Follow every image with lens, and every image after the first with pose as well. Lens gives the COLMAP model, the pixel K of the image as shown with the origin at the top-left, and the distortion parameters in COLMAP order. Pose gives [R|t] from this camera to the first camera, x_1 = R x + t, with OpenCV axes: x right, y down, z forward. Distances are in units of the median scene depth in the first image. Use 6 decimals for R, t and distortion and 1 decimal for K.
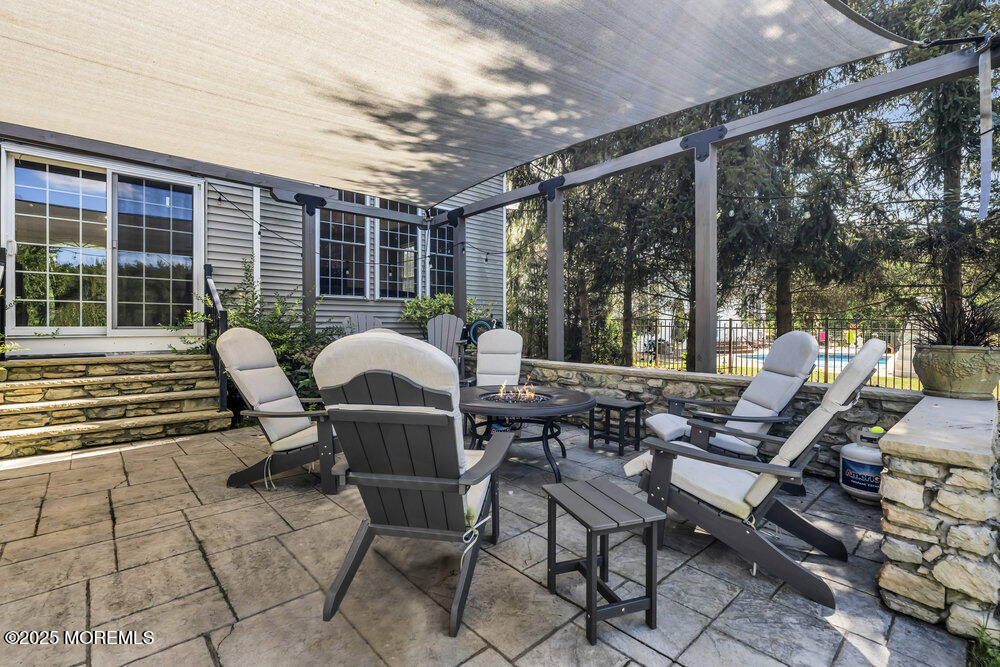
lens RADIAL K [[449.4, 0, 498.4], [0, 449.4, 325.9], [0, 0, 1]] dist [-0.009498, 0.000517]
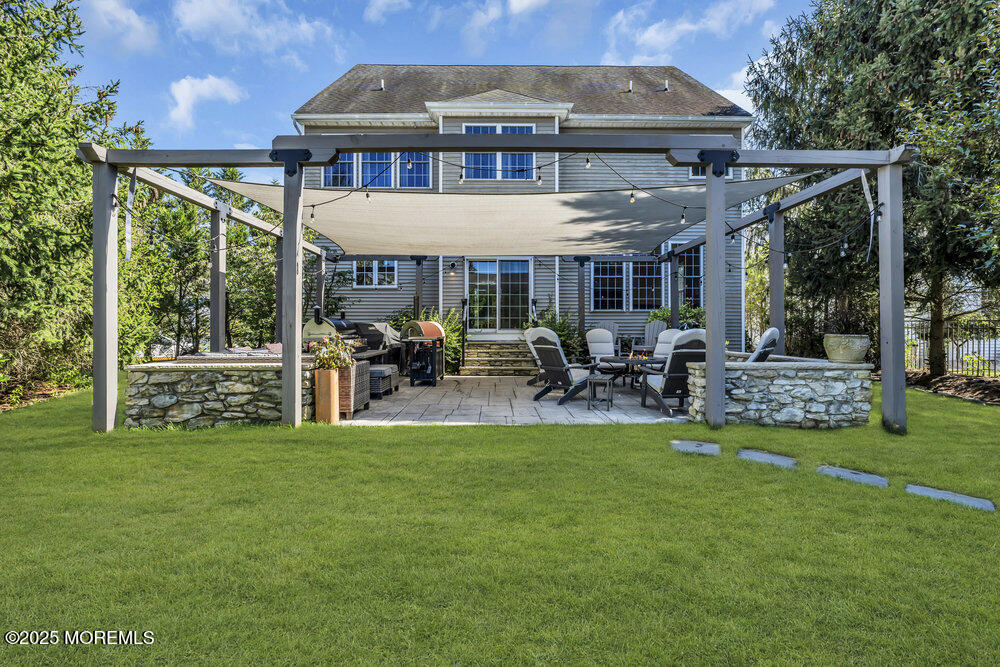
lens RADIAL K [[449.4, 0, 498.4], [0, 449.4, 325.9], [0, 0, 1]] dist [-0.009498, 0.000517]
pose [[0.747980, -0.006858, -0.663685, 0.729966], [-0.000365, 0.999942, -0.010743, 0.012500], [0.663721, 0.008278, 0.747935, -0.794291]]
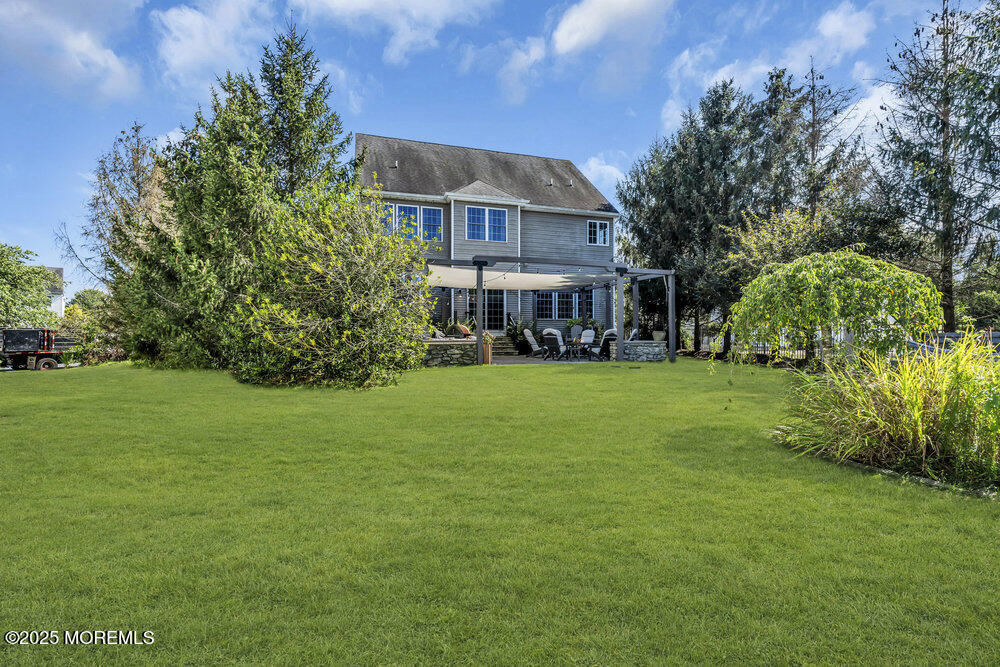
lens RADIAL K [[441.8, 0, 495.5], [0, 441.8, 338.1], [0, 0, 1]] dist [-0.079802, -0.000109]
pose [[0.904012, 0.002285, -0.427502, 0.913600], [0.002019, 0.999952, 0.009614, 0.039973], [0.427503, -0.009554, 0.903963, -2.670226]]
